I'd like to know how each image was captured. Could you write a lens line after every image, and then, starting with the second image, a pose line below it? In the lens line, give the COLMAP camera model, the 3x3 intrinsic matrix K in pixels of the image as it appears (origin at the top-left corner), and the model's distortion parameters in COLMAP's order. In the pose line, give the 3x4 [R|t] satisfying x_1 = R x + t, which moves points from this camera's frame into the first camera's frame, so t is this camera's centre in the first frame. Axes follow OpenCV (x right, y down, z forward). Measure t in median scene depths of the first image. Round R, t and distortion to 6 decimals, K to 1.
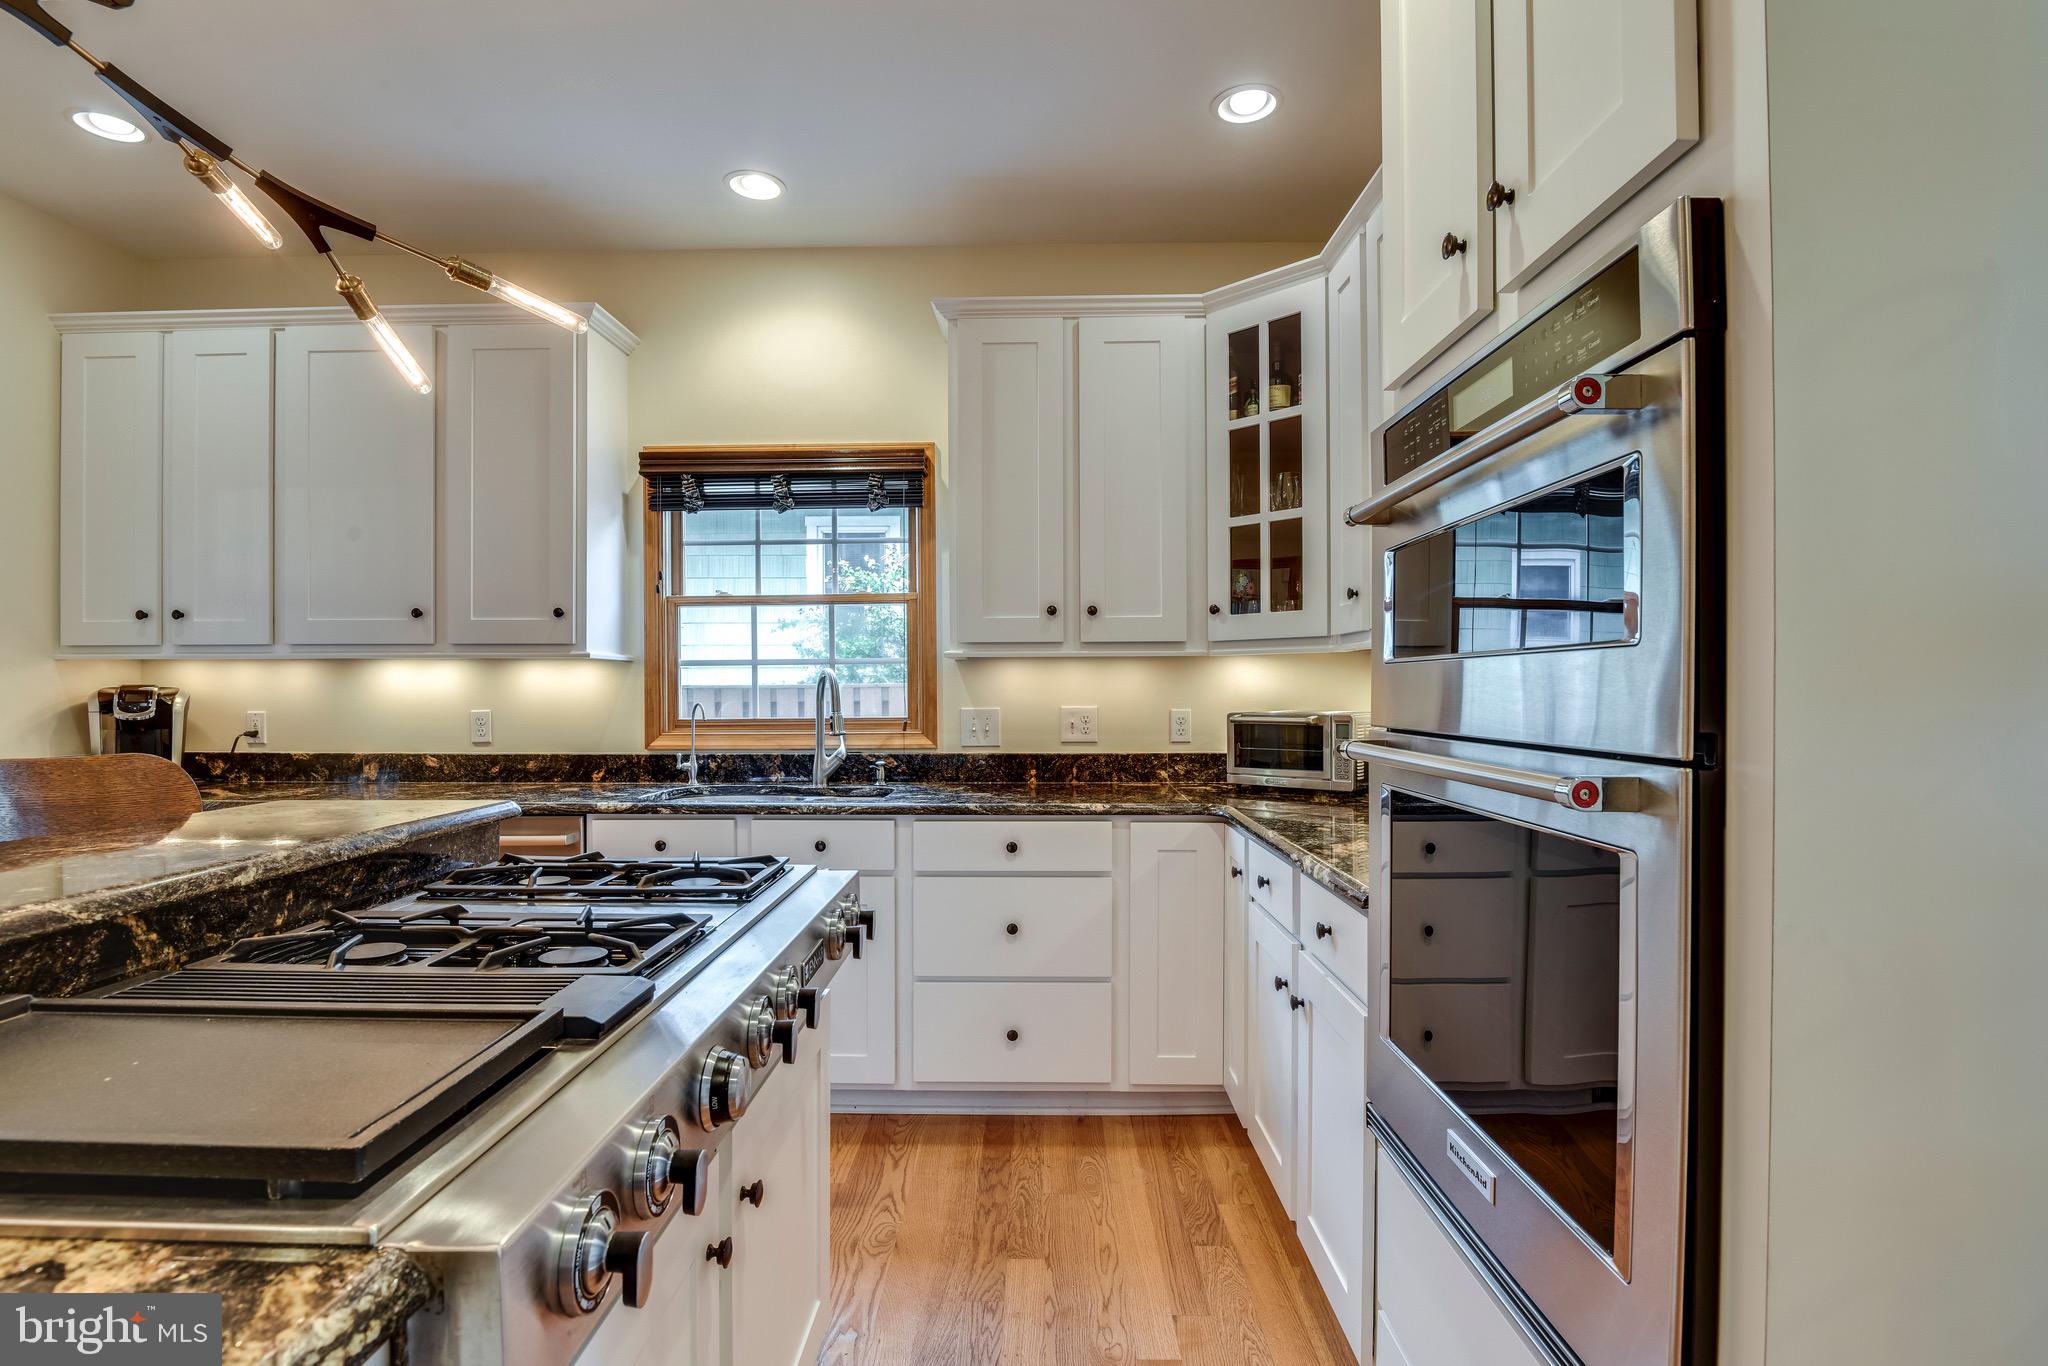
lens RADIAL K [[991.5, 0, 1032.6], [0, 991.5, 691.7], [0, 0, 1]] dist [-0.011754, -0.007065]
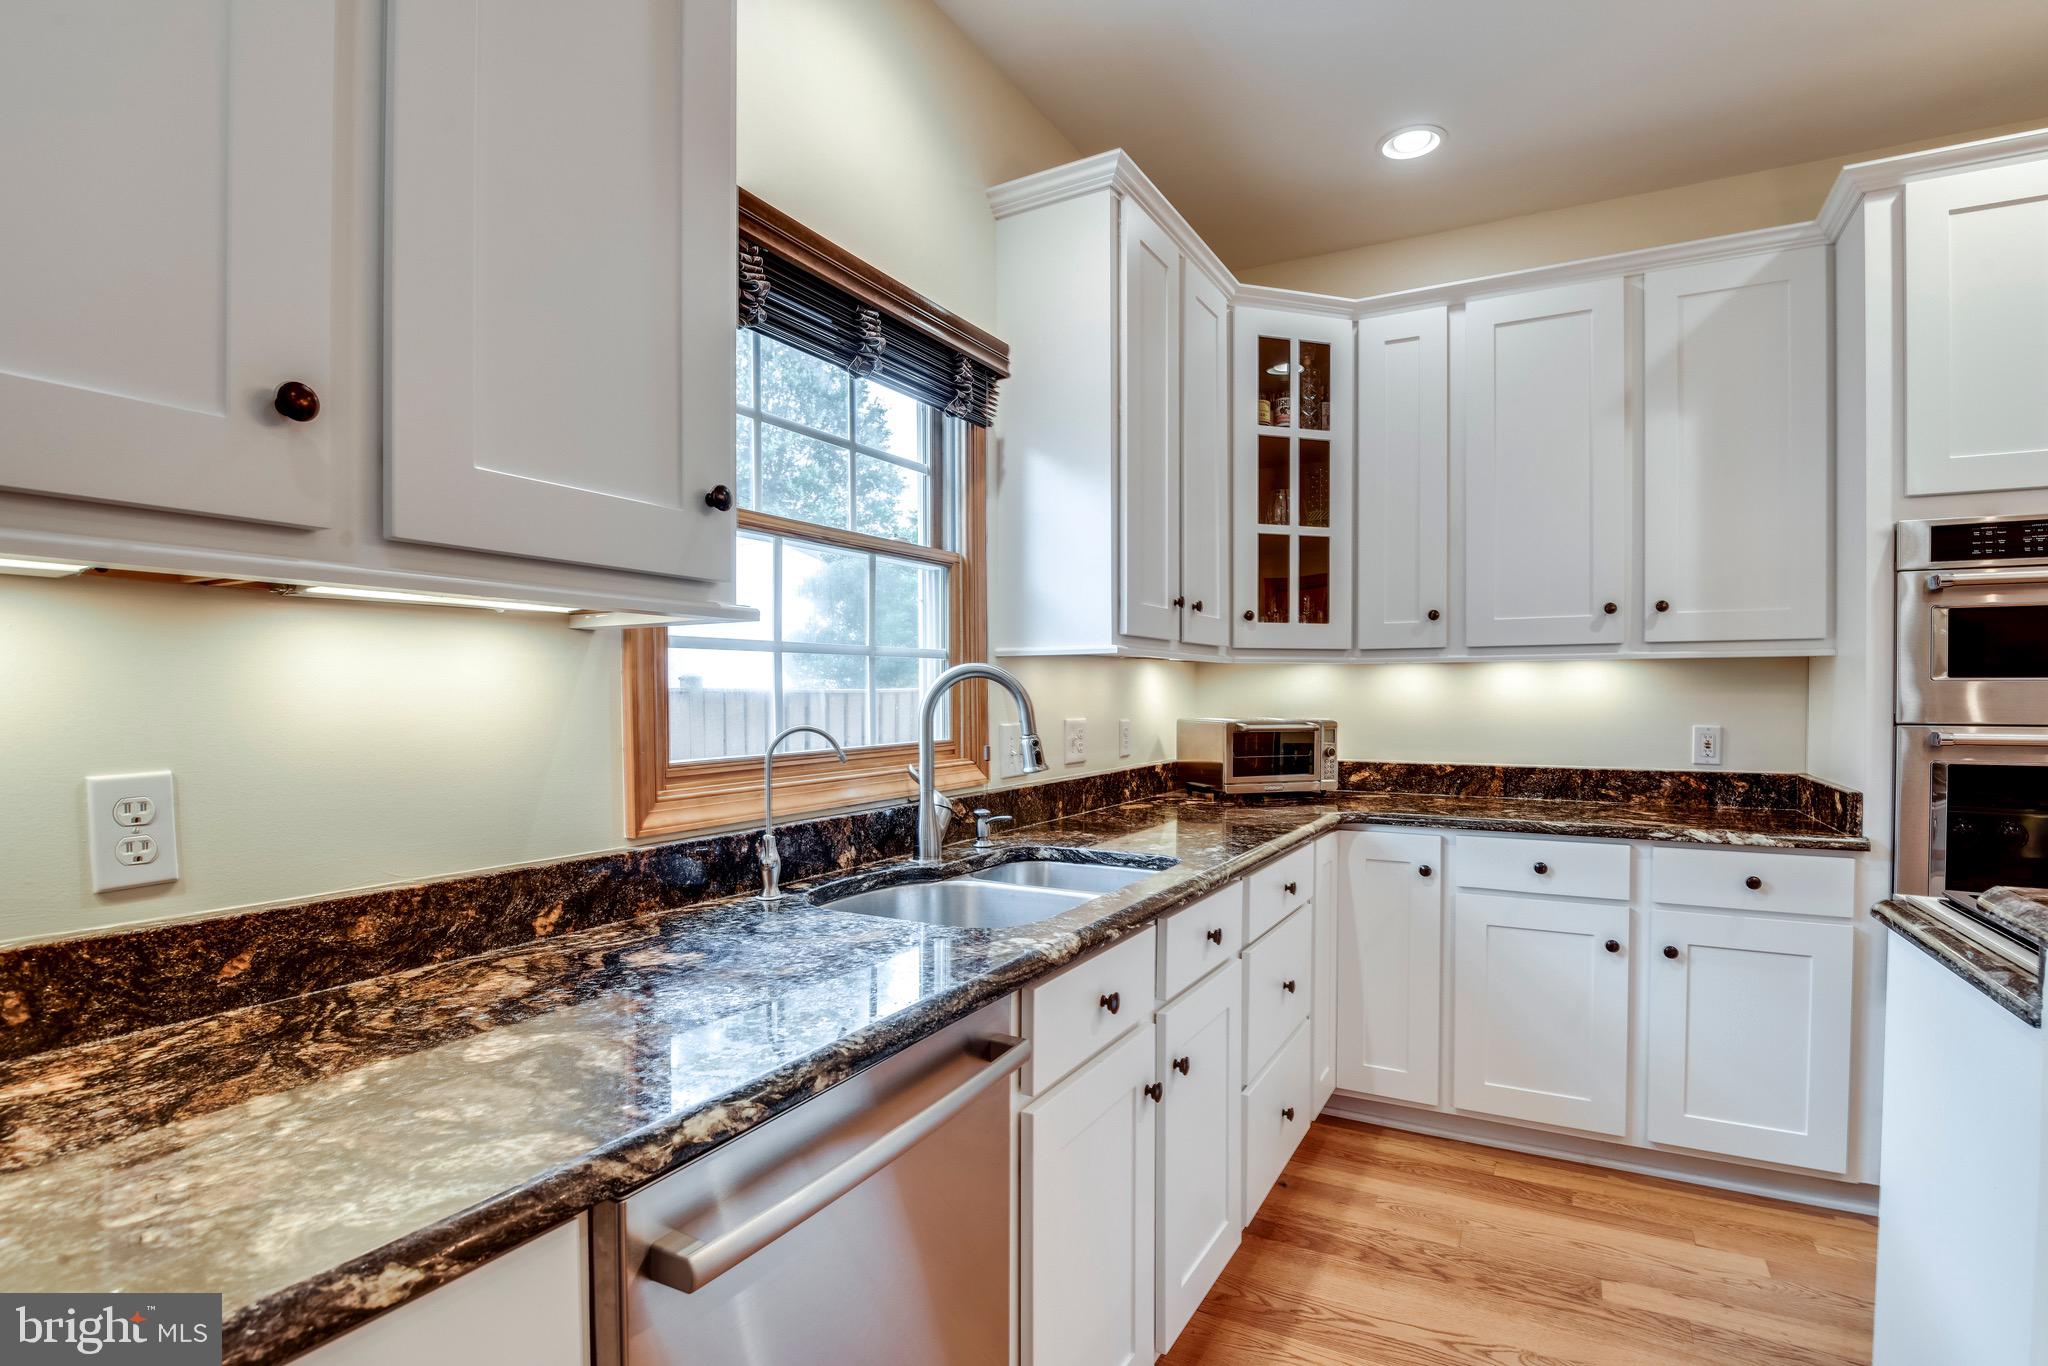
lens RADIAL K [[991.5, 0, 1039.5], [0, 991.5, 711.3], [0, 0, 1]] dist [-0.011754, -0.007065]
pose [[0.469019, -0.010242, 0.883129, -0.744655], [0.007620, 0.999942, 0.007550, 0.002142], [-0.883155, 0.003188, 0.469070, 0.701189]]
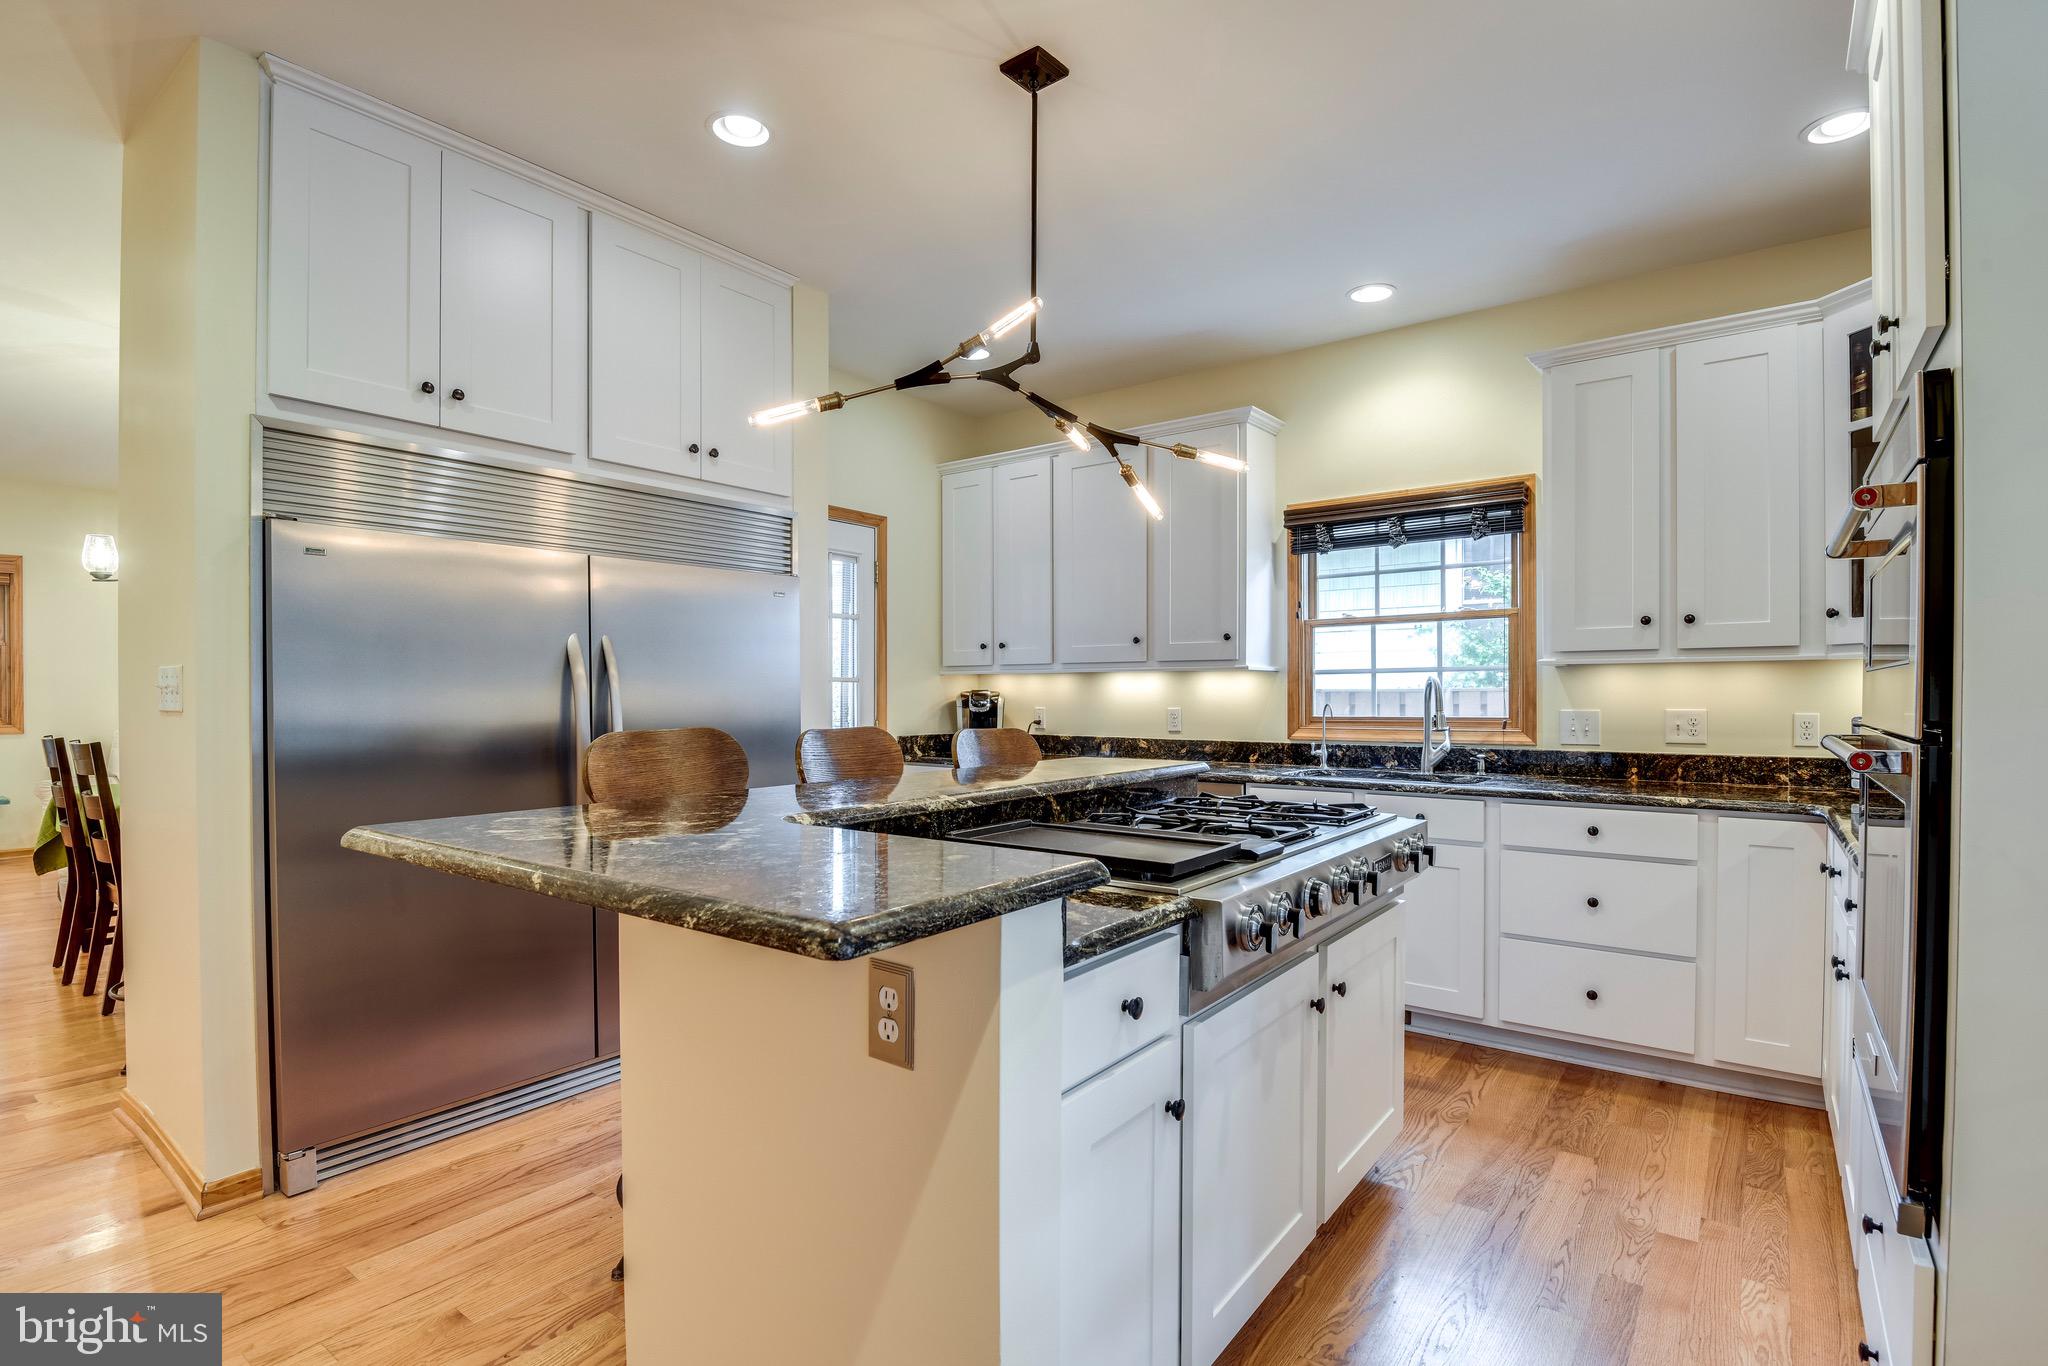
lens RADIAL K [[991.5, 0, 1032.3], [0, 991.5, 702.3], [0, 0, 1]] dist [-0.011754, -0.007065]
pose [[0.807027, 0.005760, -0.590487, 0.112895], [-0.001602, 0.999970, 0.007564, 0.000769], [0.590513, -0.005158, 0.807012, -0.264722]]
